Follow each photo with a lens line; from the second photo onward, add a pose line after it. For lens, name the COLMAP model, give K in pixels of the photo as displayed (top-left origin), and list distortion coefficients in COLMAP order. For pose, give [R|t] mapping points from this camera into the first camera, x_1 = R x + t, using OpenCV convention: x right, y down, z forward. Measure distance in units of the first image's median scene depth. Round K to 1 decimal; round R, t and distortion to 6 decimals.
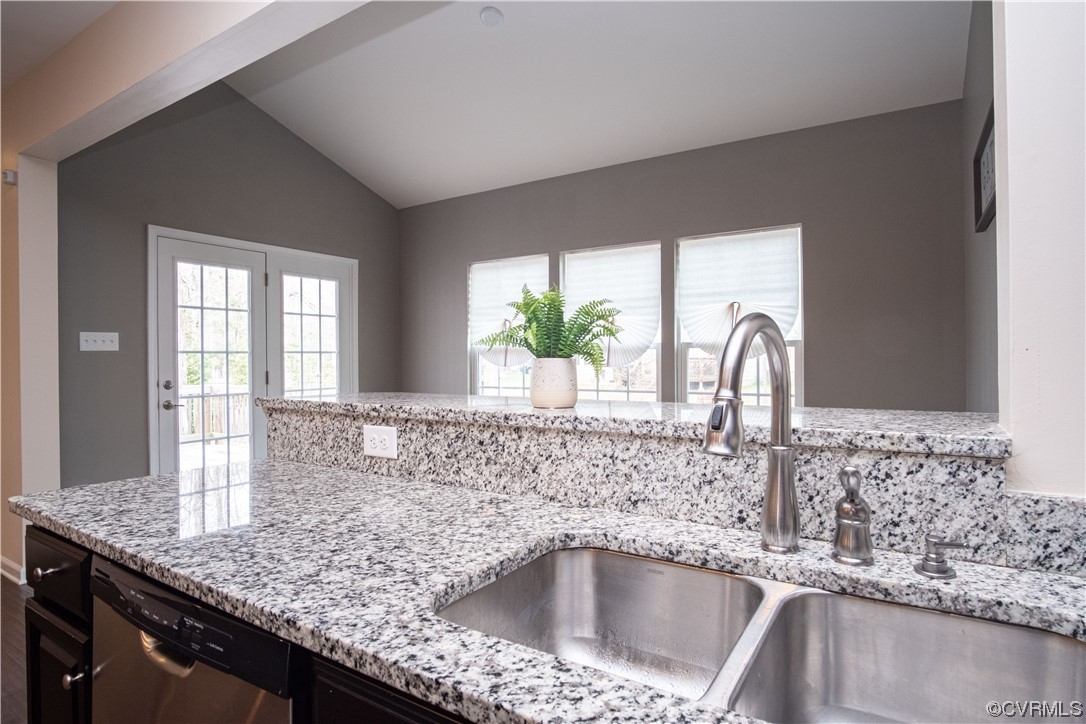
lens RADIAL K [[584.8, 0, 542.3], [0, 584.8, 359.9], [0, 0, 1]] dist [-0.028340, 0.003181]
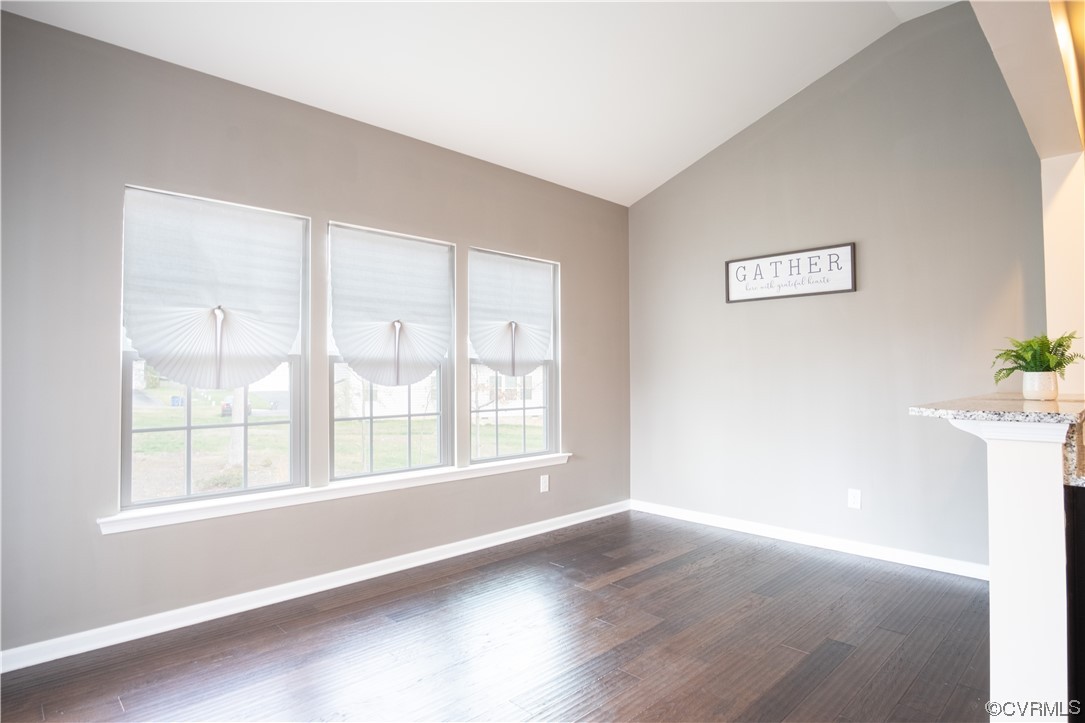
lens RADIAL K [[584.2, 0, 542.7], [0, 584.2, 363.6], [0, 0, 1]] dist [-0.028340, 0.003181]
pose [[0.223436, 0.020026, 0.974513, -0.634489], [0.002929, 0.999771, -0.021217, -0.000272], [-0.974714, 0.007595, 0.223326, 0.658126]]
